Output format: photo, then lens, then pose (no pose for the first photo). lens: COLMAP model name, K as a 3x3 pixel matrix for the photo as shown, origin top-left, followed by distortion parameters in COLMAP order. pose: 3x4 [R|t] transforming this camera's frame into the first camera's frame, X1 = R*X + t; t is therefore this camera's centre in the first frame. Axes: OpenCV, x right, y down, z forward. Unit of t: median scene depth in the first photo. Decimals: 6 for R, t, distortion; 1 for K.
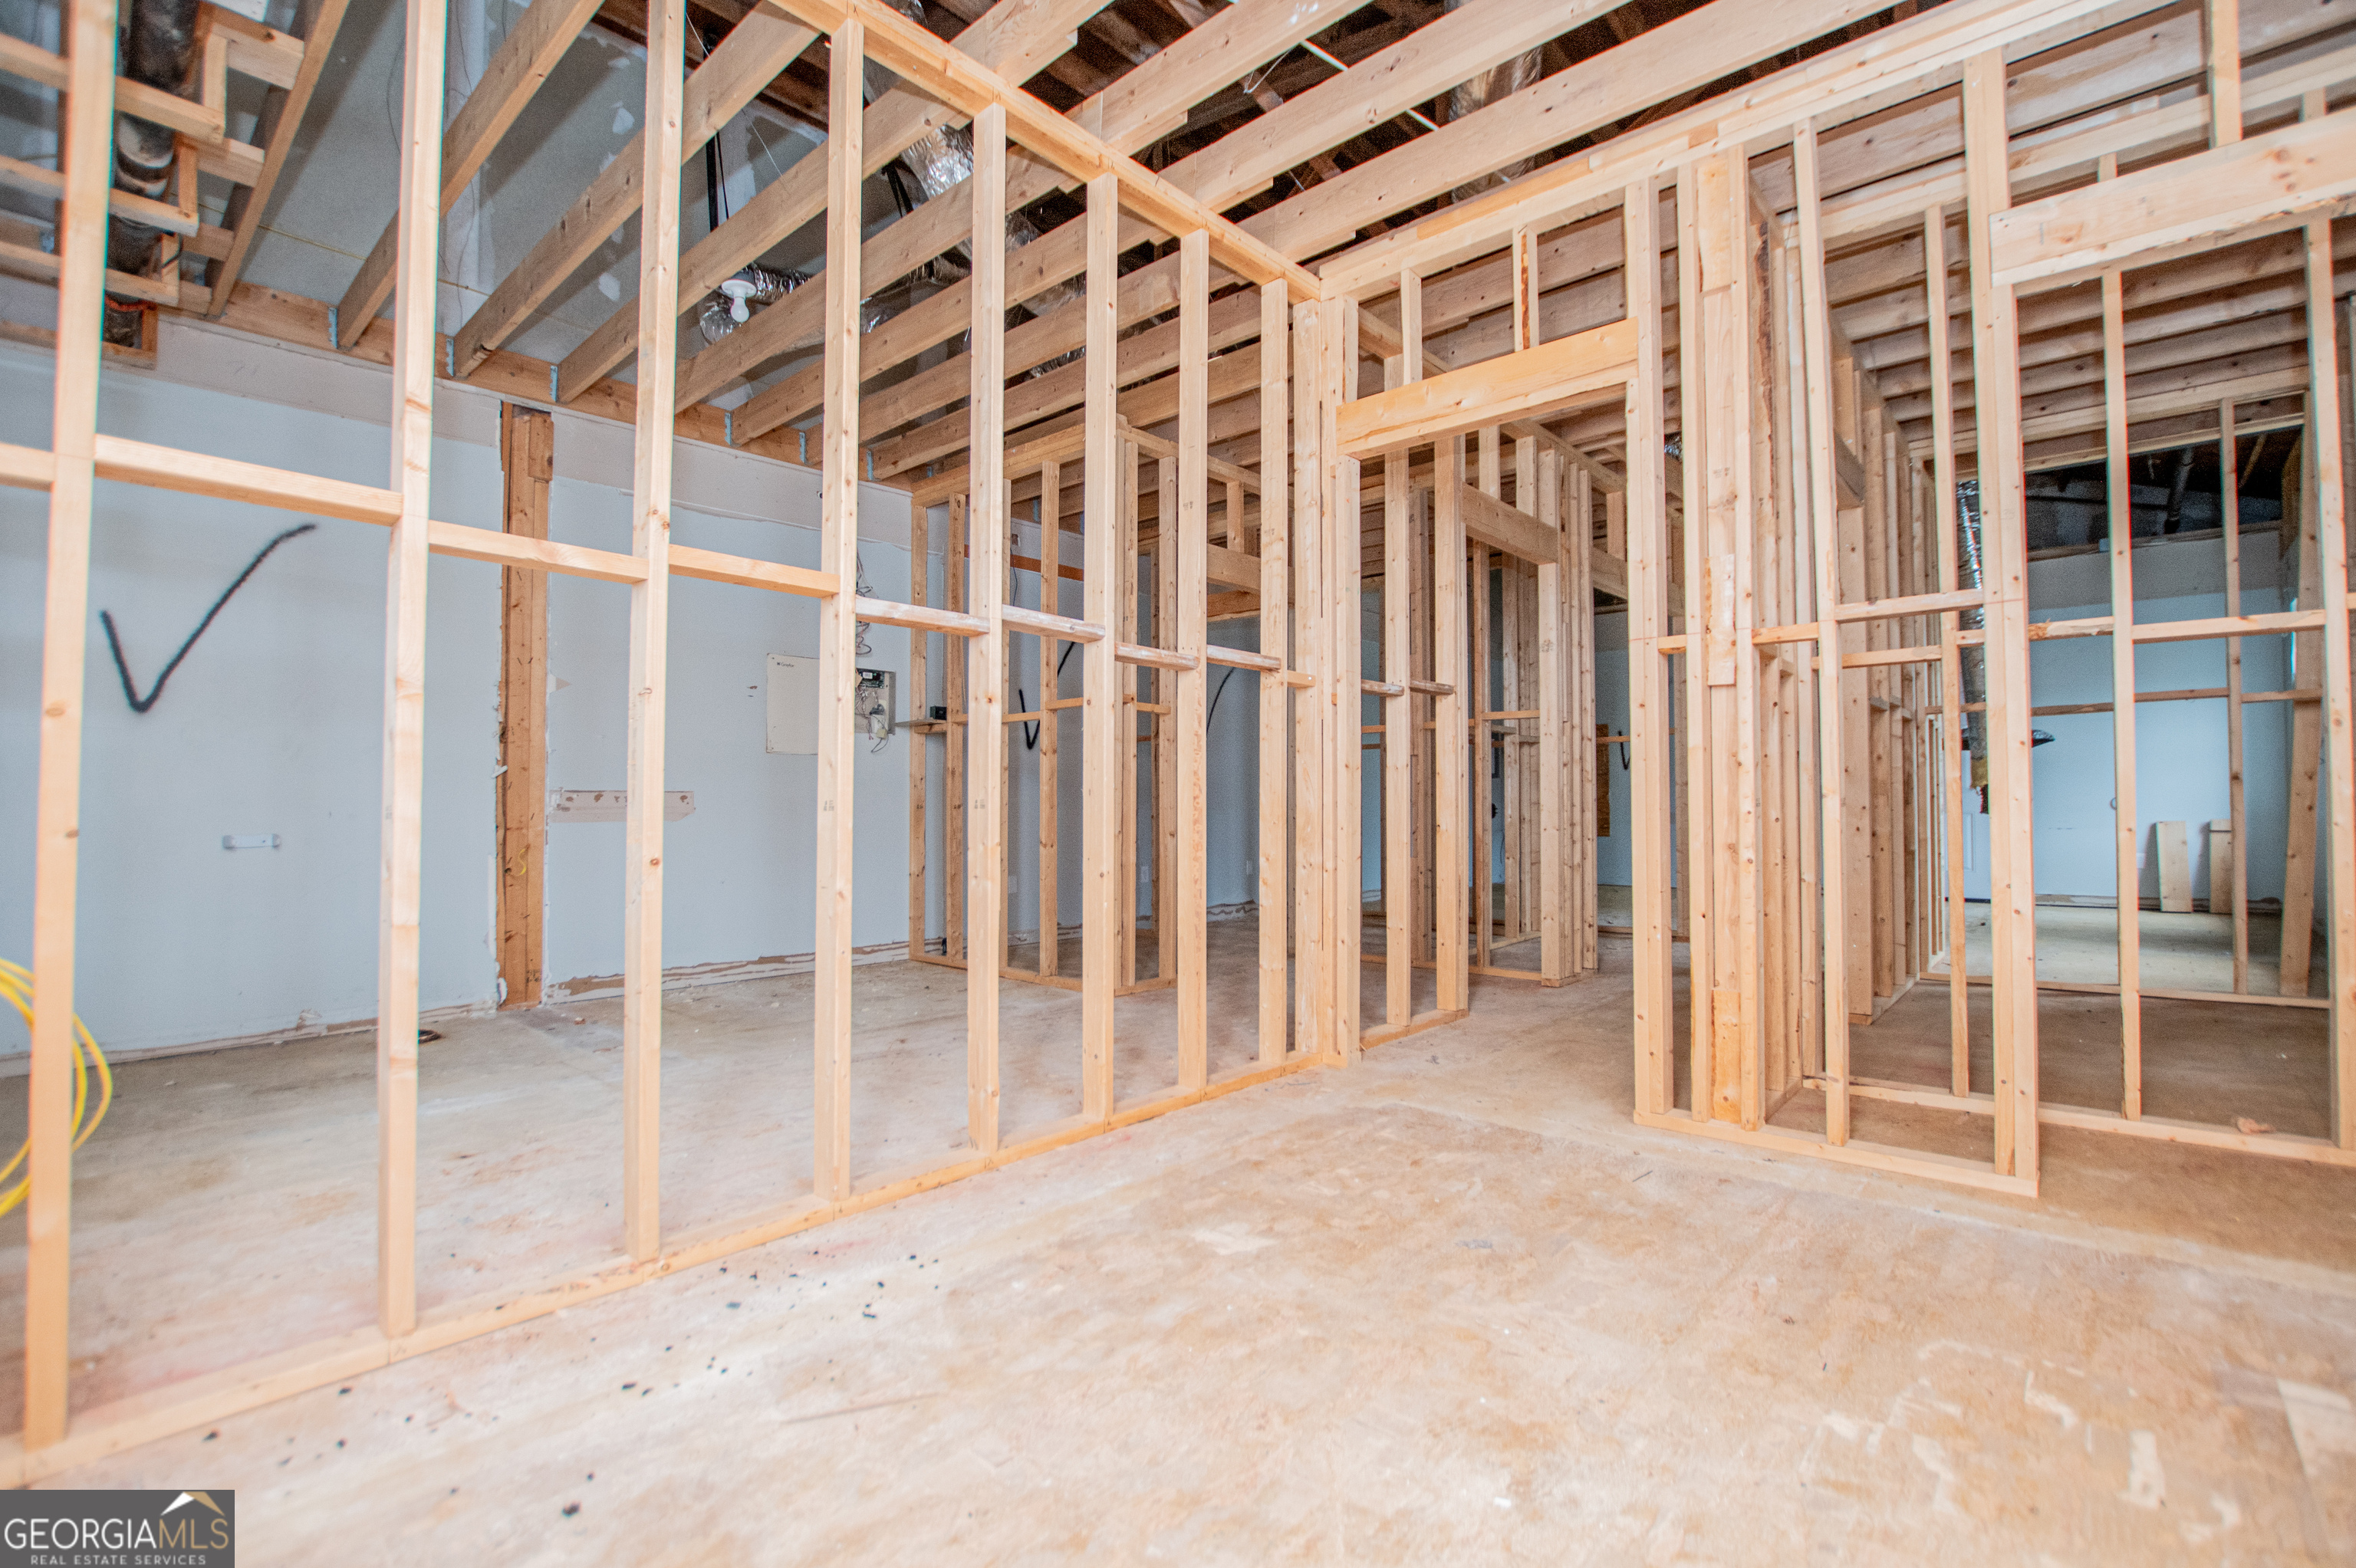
lens RADIAL K [[1055.5, 0, 1208.3], [0, 1055.5, 783.5], [0, 0, 1]] dist [-0.021241, 0.000332]
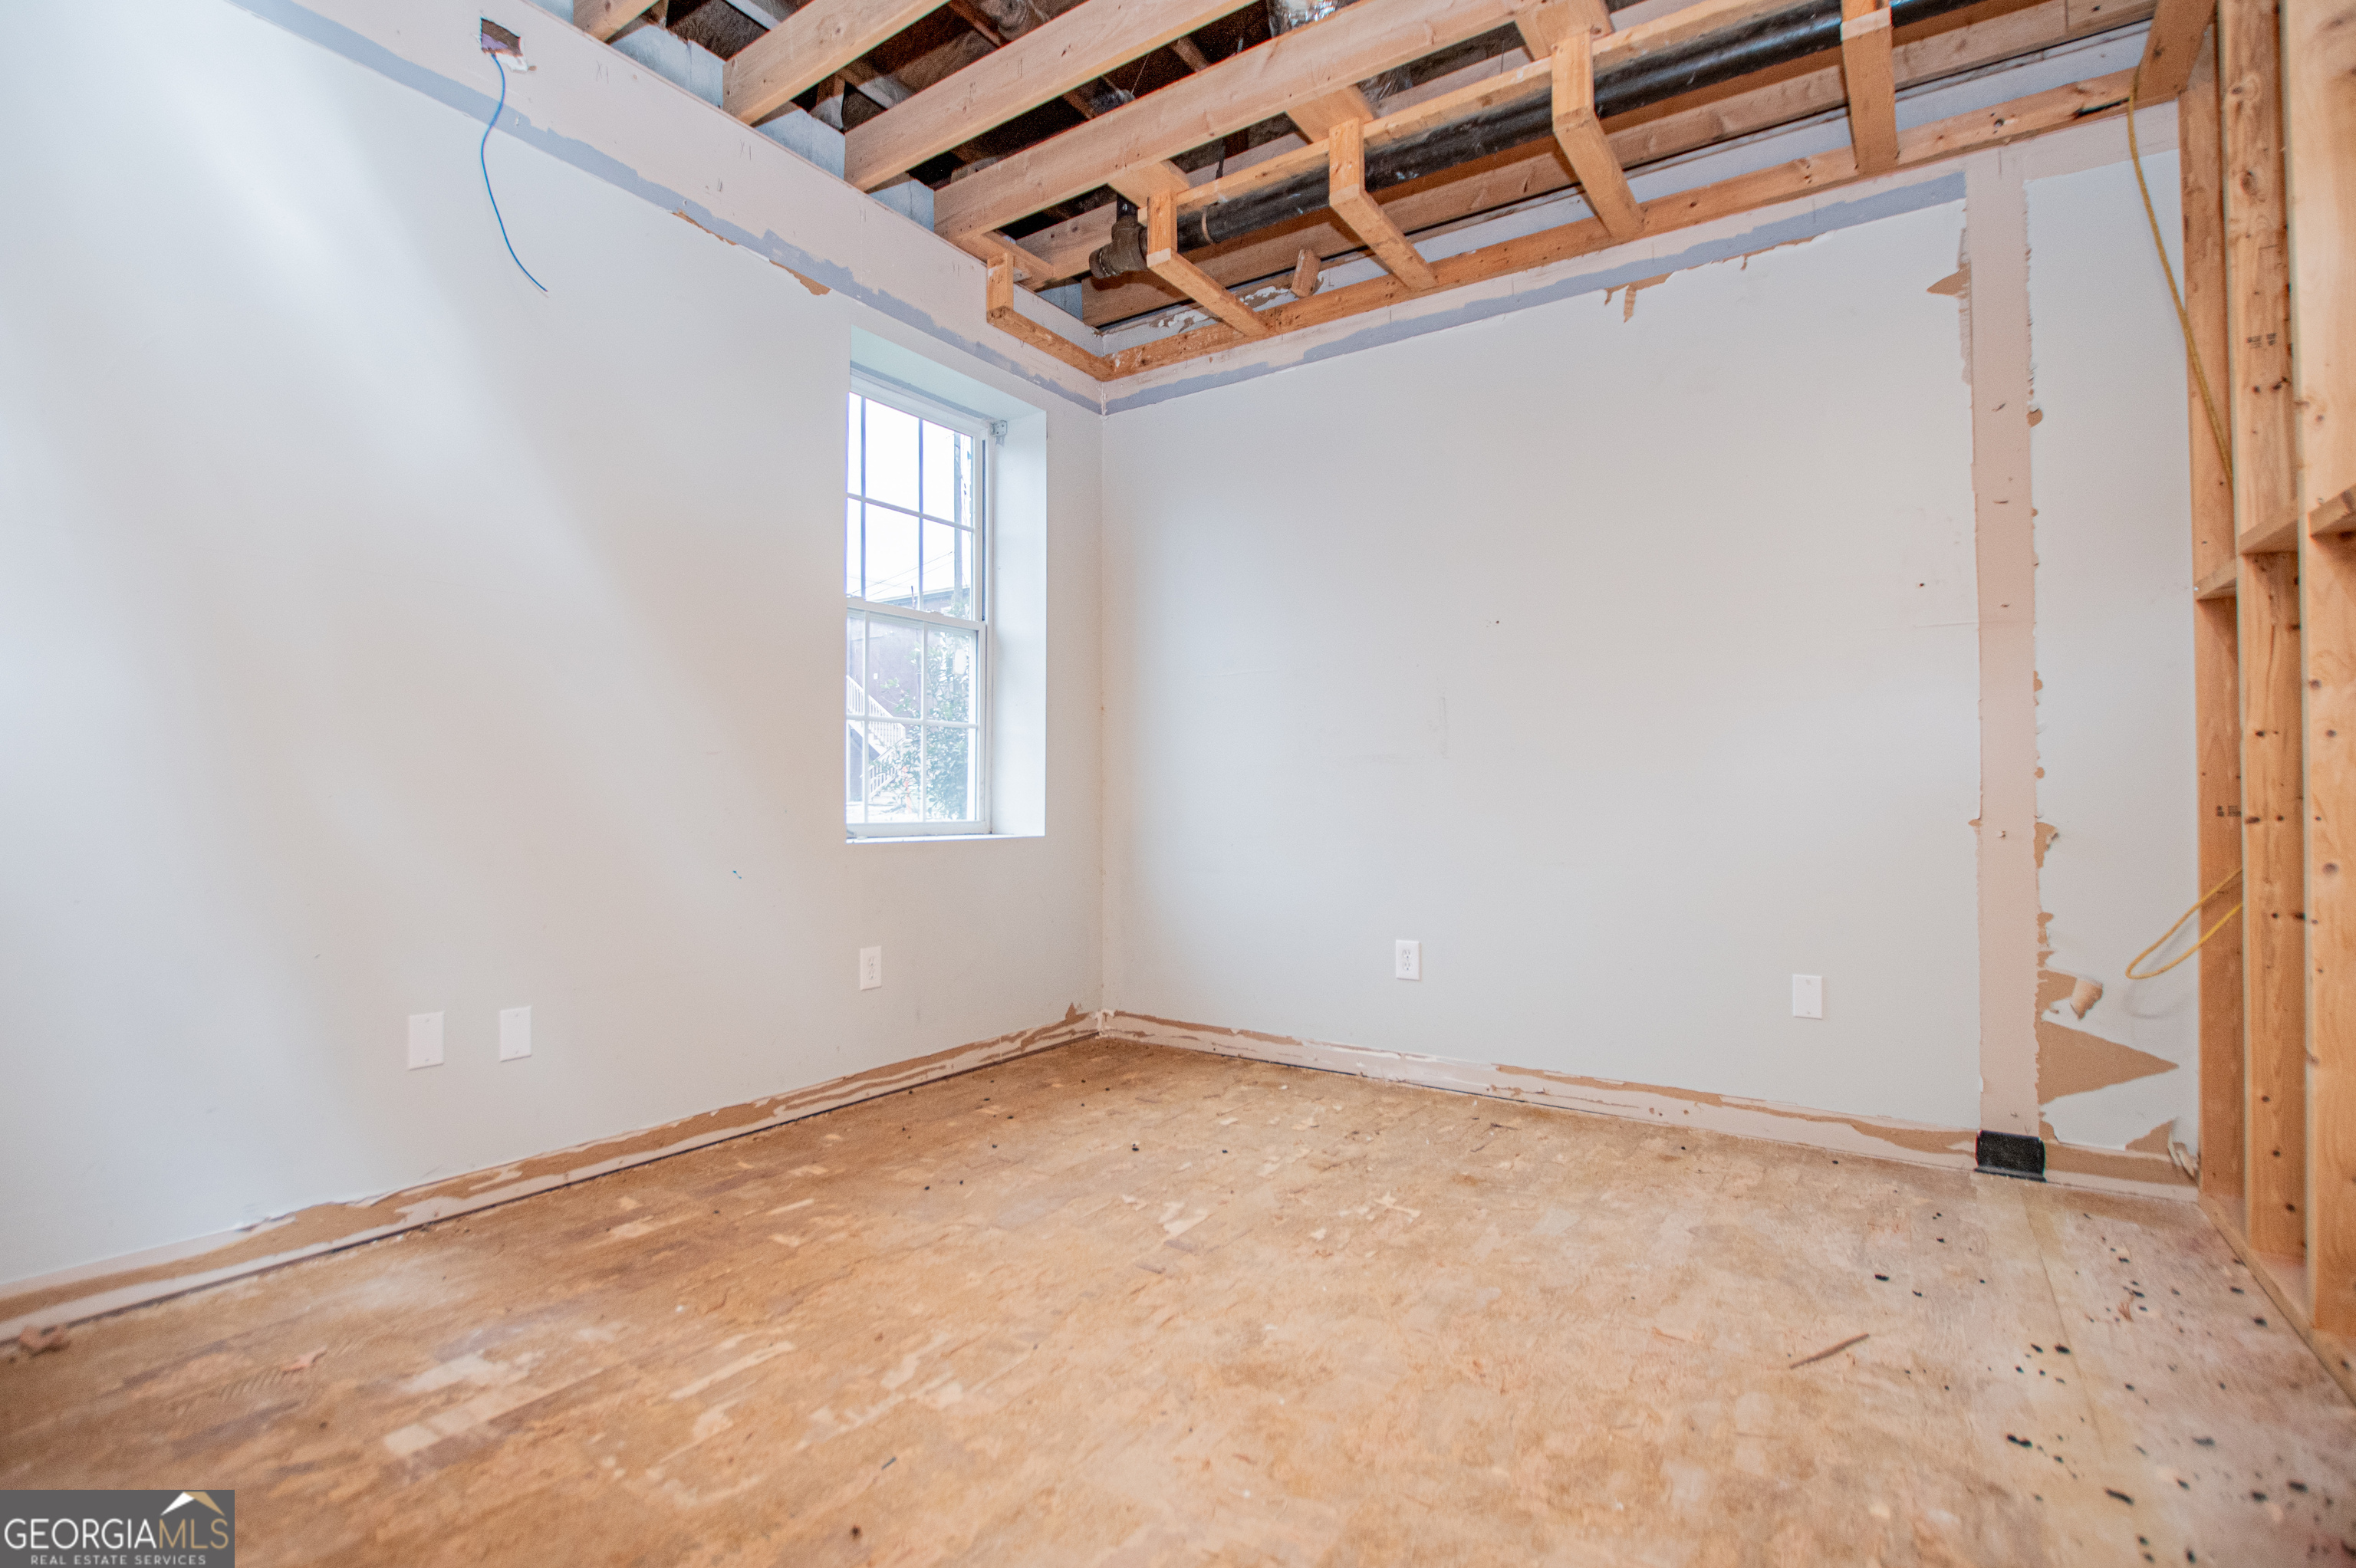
lens RADIAL K [[1055.5, 0, 1208.3], [0, 1055.5, 783.5], [0, 0, 1]] dist [-0.021241, 0.000332]
pose [[-0.987836, 0.000263, -0.155497, 0.443303], [0.006083, 0.999298, -0.036954, 0.031859], [0.155378, -0.037451, -0.987145, 1.821022]]
